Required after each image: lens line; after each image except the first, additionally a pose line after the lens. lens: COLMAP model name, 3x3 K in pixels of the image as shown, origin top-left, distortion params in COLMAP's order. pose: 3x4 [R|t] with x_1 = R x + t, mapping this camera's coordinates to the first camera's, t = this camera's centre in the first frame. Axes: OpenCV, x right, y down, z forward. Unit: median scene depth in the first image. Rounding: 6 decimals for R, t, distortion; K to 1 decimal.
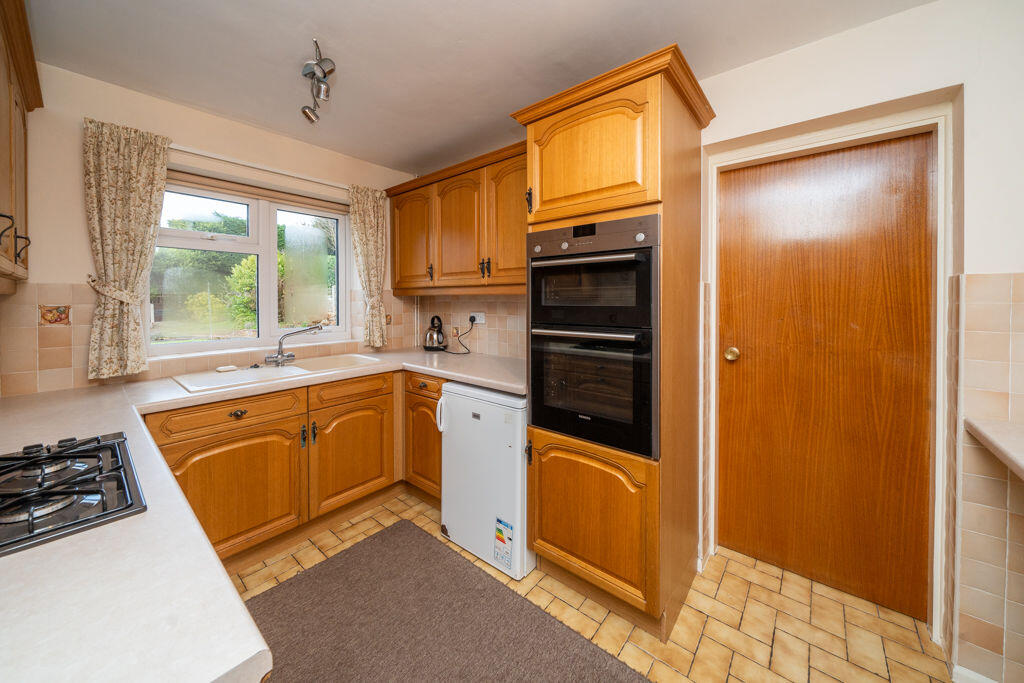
lens RADIAL K [[359.1, 0, 510.1], [0, 359.1, 301.9], [0, 0, 1]] dist [-0.000464, -0.000052]
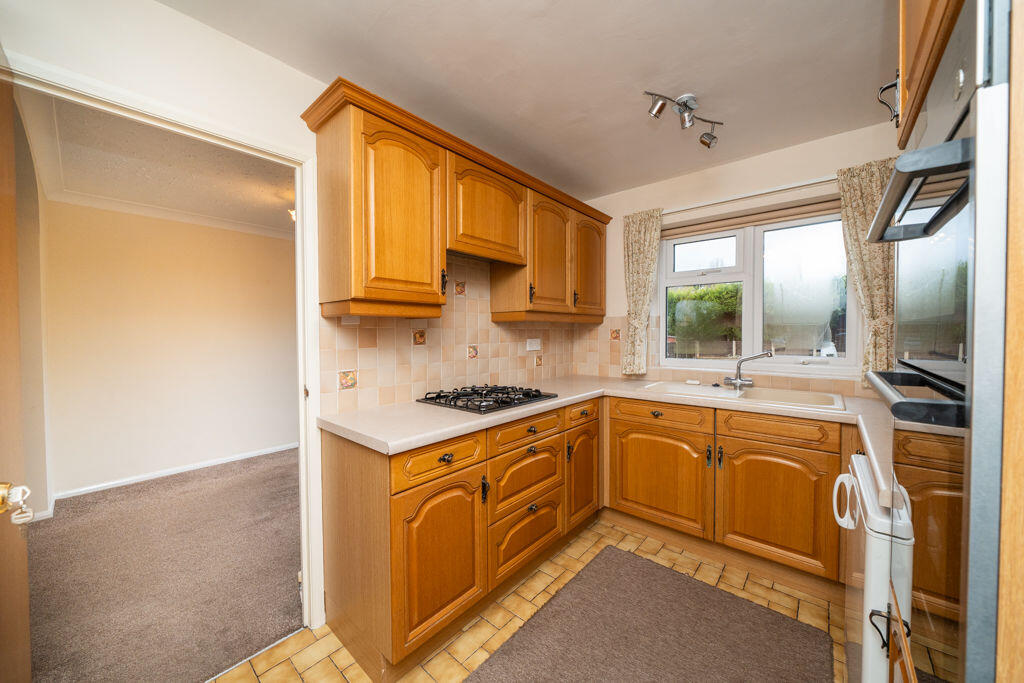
lens RADIAL K [[375.3, 0, 519.3], [0, 375.3, 338.8], [0, 0, 1]] dist [-0.000292, -0.000023]
pose [[-0.004130, 0.019091, -0.999809, 0.522726], [-0.004030, 0.999809, 0.019108, 0.021557], [0.999983, 0.004108, -0.004052, 0.483558]]
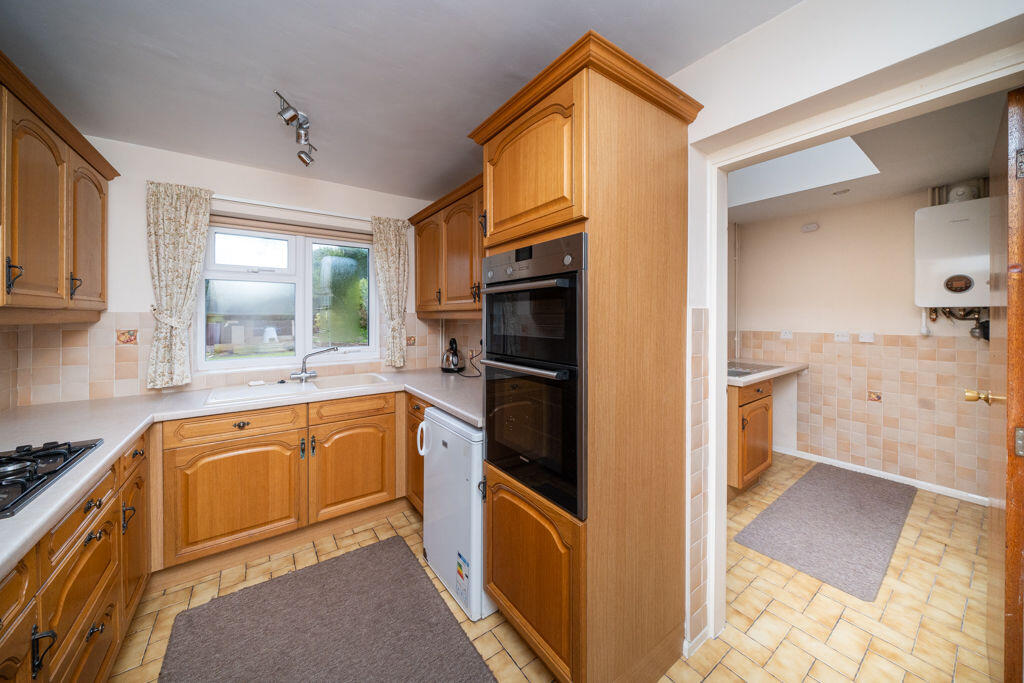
lens RADIAL K [[353.4, 0, 515.2], [0, 353.4, 317.2], [0, 0, 1]] dist [-0.000198, -0.000006]
pose [[0.969274, 0.001424, -0.245981, 0.345355], [-0.002290, 0.999992, -0.003237, -0.029713], [0.245974, 0.003701, 0.969269, 0.108026]]
